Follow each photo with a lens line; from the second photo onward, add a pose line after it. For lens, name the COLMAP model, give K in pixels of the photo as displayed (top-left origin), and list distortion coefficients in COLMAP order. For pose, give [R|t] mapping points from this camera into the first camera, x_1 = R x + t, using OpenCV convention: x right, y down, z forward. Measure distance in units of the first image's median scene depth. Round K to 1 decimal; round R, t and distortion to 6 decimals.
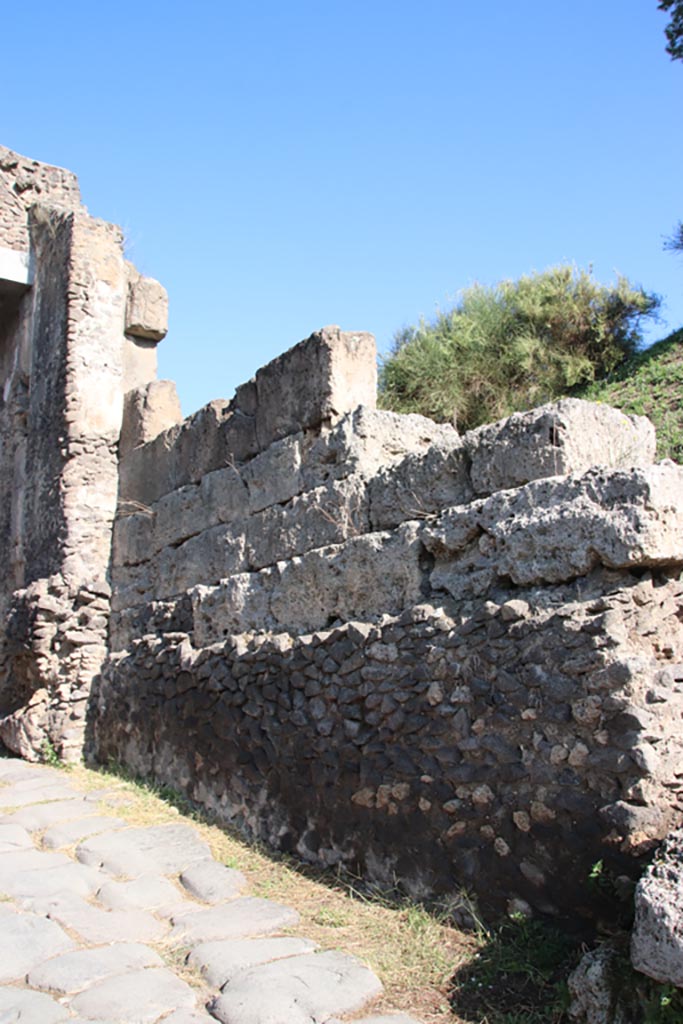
lens RADIAL K [[860.9, 0, 341.5], [0, 860.9, 512.0], [0, 0, 1]] dist [-0.153196, 0.169232]
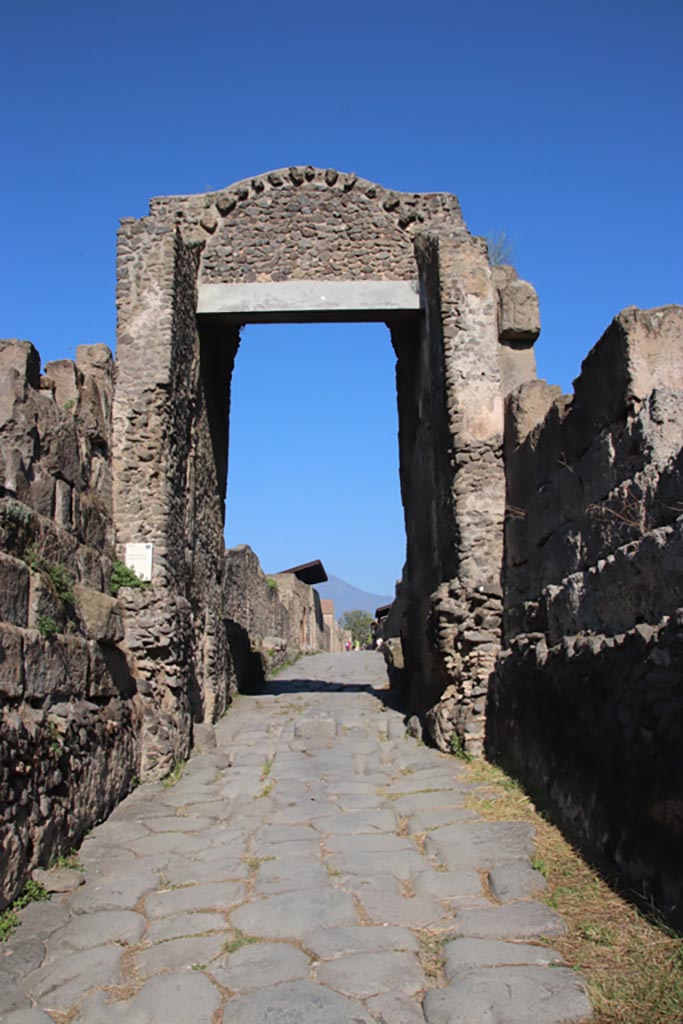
lens RADIAL K [[860.9, 0, 341.5], [0, 860.9, 512.0], [0, 0, 1]] dist [-0.153196, 0.169232]
pose [[0.821808, -0.097061, -0.561436, 0.160598], [0.108646, 0.993998, -0.012809, -0.011059], [0.559310, -0.050471, 0.827421, 0.029238]]
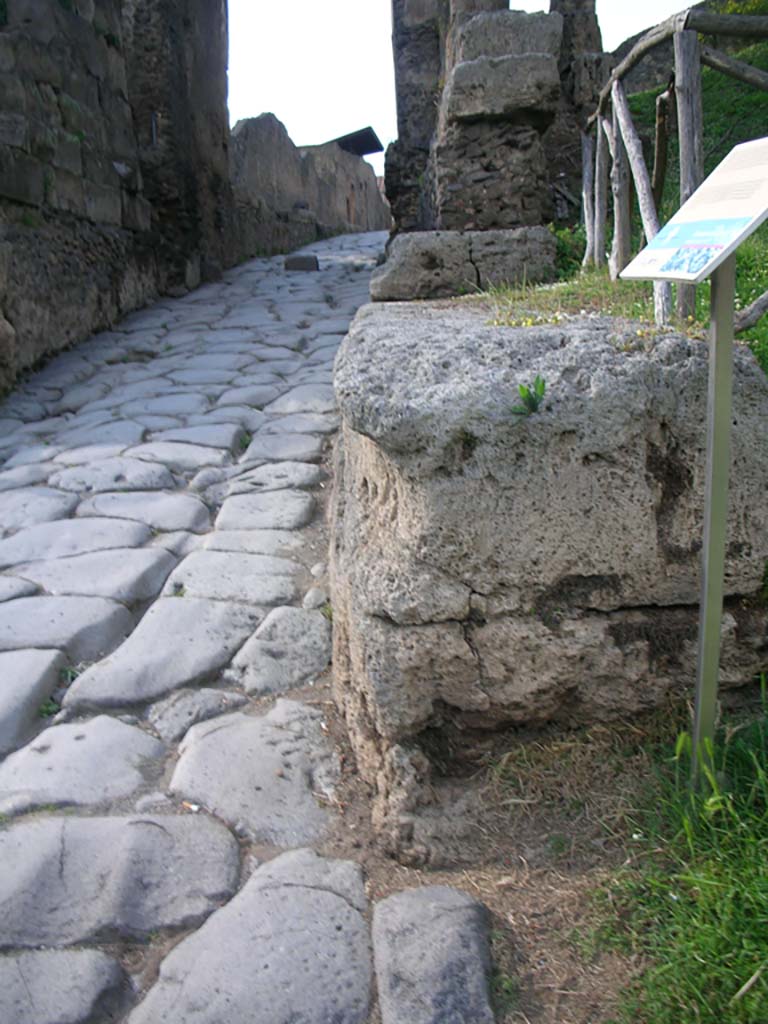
lens RADIAL K [[1082.6, 0, 370.0], [0, 1082.6, 537.1], [0, 0, 1]] dist [-0.220277, 0.158523]
pose [[0.793642, 0.143386, -0.591247, 0.712132], [0.130632, 0.909000, 0.395796, -0.017238], [0.594195, -0.391355, 0.702690, -0.457362]]
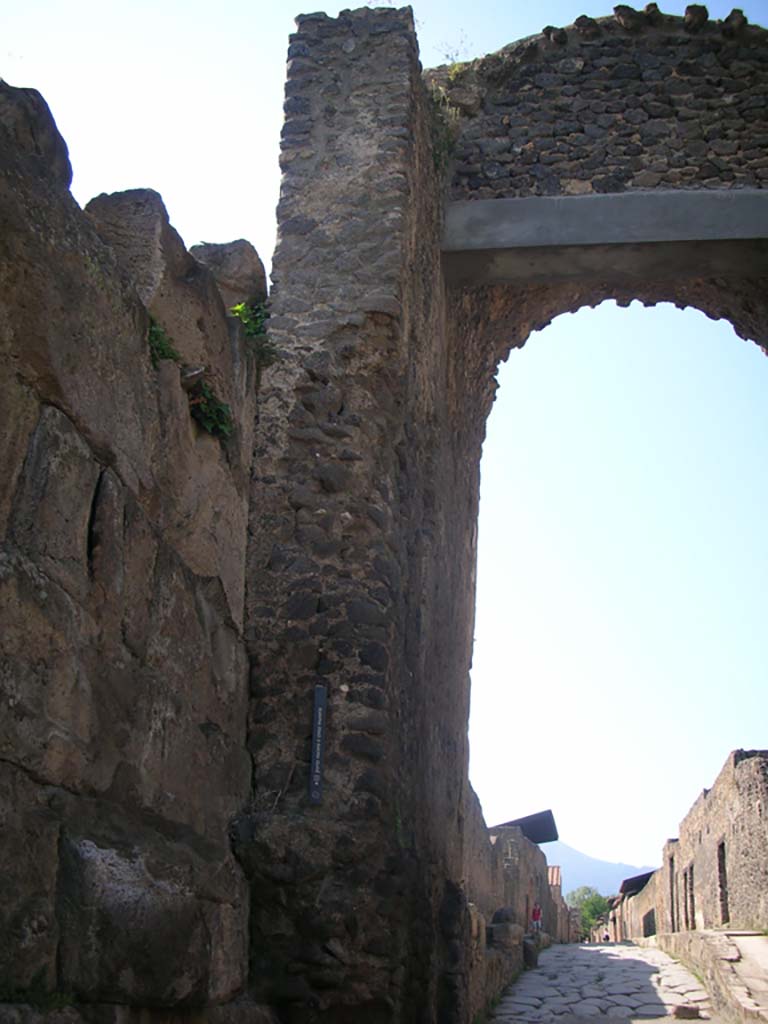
lens RADIAL K [[1075.3, 0, 378.1], [0, 1075.3, 533.7], [0, 0, 1]] dist [-0.211788, 0.168129]
pose [[0.719385, -0.210835, -0.661841, -0.284428], [0.075434, 0.970900, -0.227296, 0.027272], [0.690503, 0.113589, 0.714355, 0.428832]]
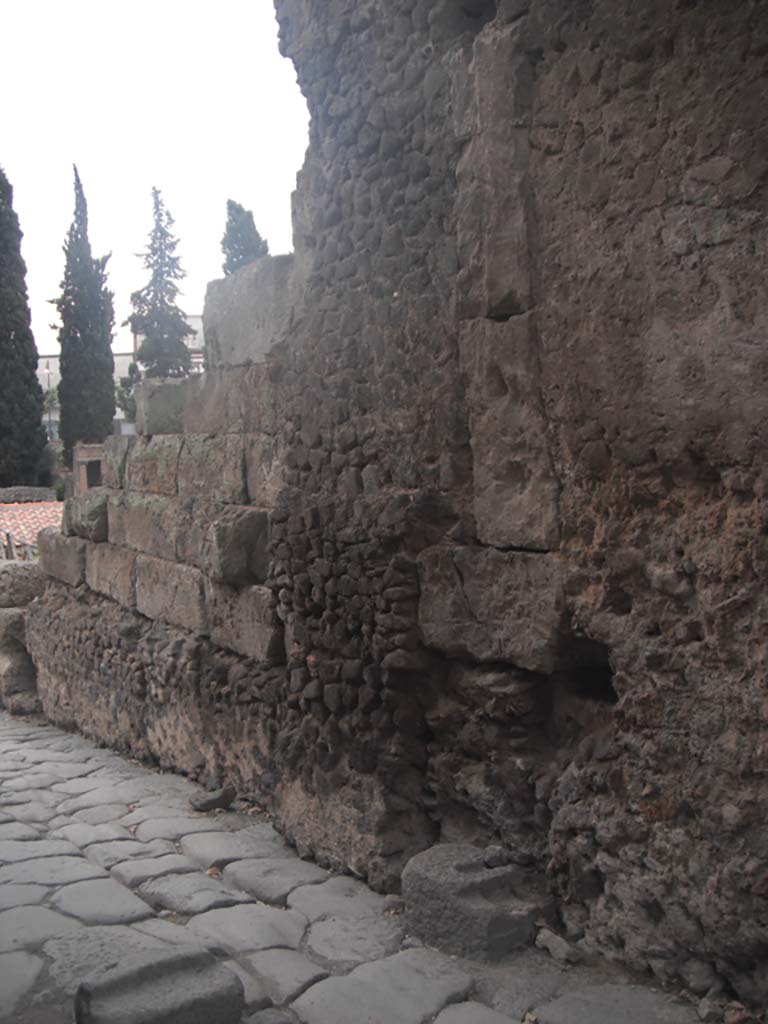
lens RADIAL K [[1102.3, 0, 384.2], [0, 1102.3, 531.1], [0, 0, 1]] dist [-0.261668, 0.184595]
pose [[-0.996362, 0.056820, 0.063520, -0.723478], [0.049202, 0.992069, -0.115663, 0.151515], [-0.069588, -0.112117, -0.991255, 1.431742]]
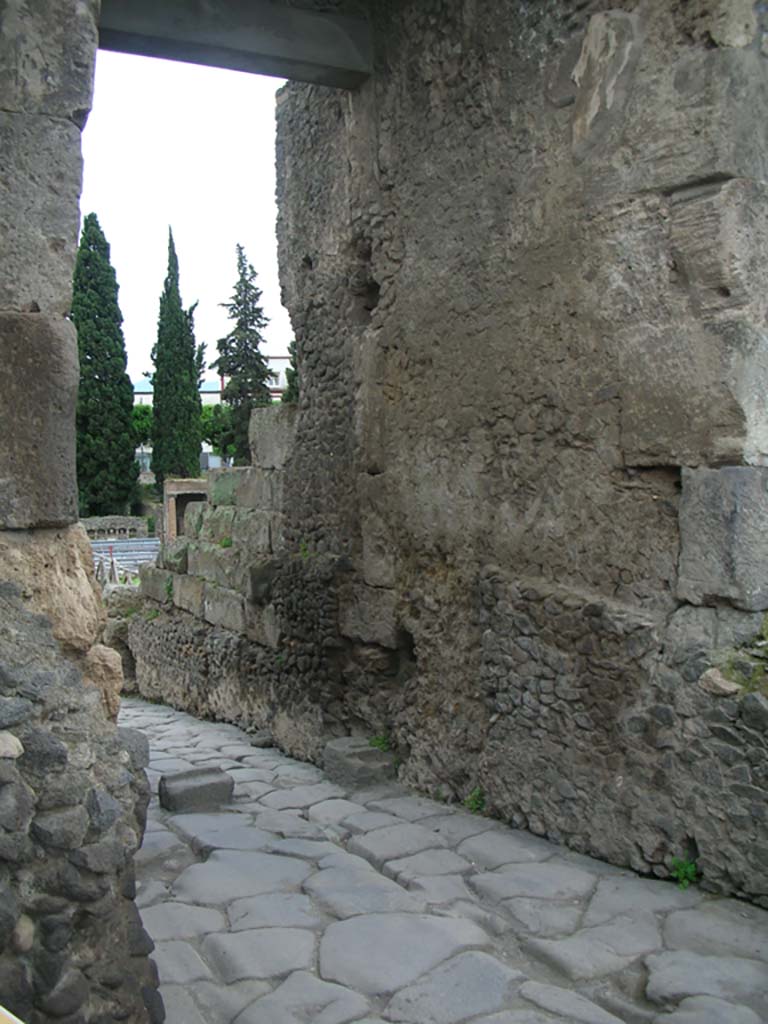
lens RADIAL K [[1075.3, 0, 378.1], [0, 1075.3, 533.7], [0, 0, 1]] dist [-0.211788, 0.168129]
pose [[-0.989009, 0.041371, 0.141951, -0.894117], [0.021142, 0.989761, -0.141159, 0.196547], [-0.146338, -0.136606, -0.979757, 1.917772]]
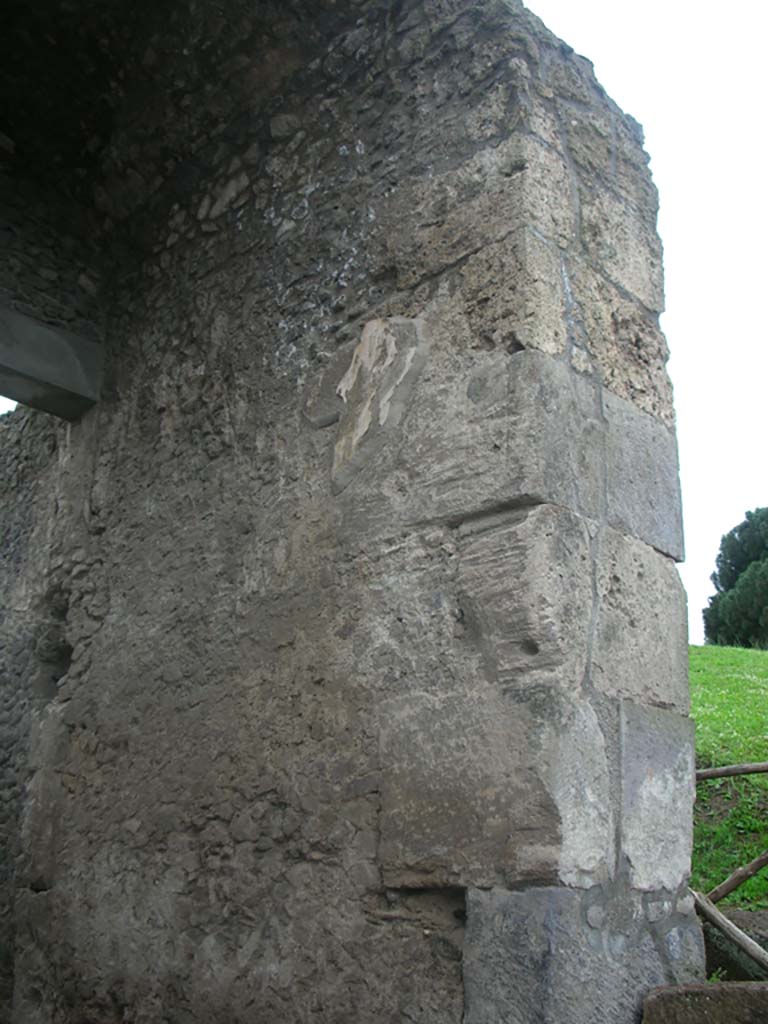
lens RADIAL K [[1075.3, 0, 378.1], [0, 1075.3, 533.7], [0, 0, 1]] dist [-0.211788, 0.168129]
pose [[-0.991121, -0.032185, -0.129012, -0.885723], [0.039594, 0.854809, -0.517431, 0.171317], [0.126934, -0.517944, -0.845944, 1.722529]]
